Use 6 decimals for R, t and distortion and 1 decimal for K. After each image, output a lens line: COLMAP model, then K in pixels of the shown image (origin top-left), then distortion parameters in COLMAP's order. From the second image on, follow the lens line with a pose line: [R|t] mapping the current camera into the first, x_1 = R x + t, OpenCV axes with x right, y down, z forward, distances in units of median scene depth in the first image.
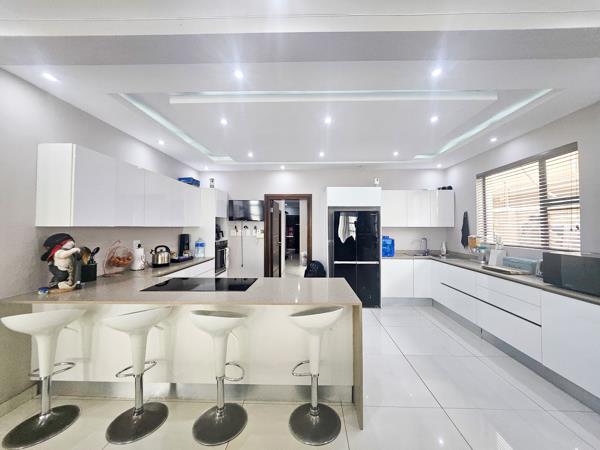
lens RADIAL K [[241.7, 0, 301.8], [0, 241.7, 221.7], [0, 0, 1]] dist [-0.009906, -0.000127]
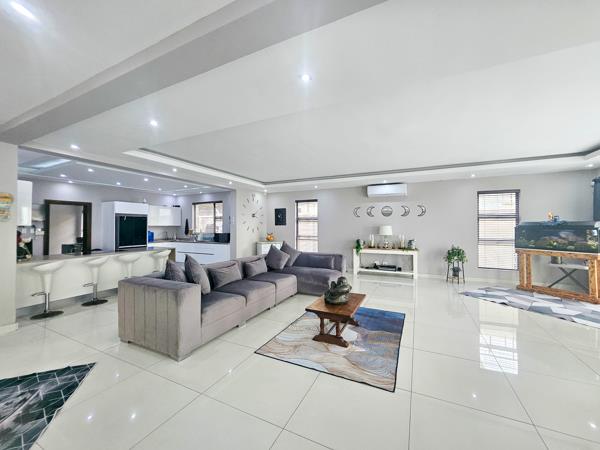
lens RADIAL K [[241.7, 0, 301.8], [0, 241.7, 221.7], [0, 0, 1]] dist [-0.009906, -0.000127]
pose [[0.411101, 0.015910, 0.911451, -0.859562], [-0.018062, 0.999794, -0.009305, -0.013657], [-0.911411, -0.012637, 0.411303, -0.824570]]
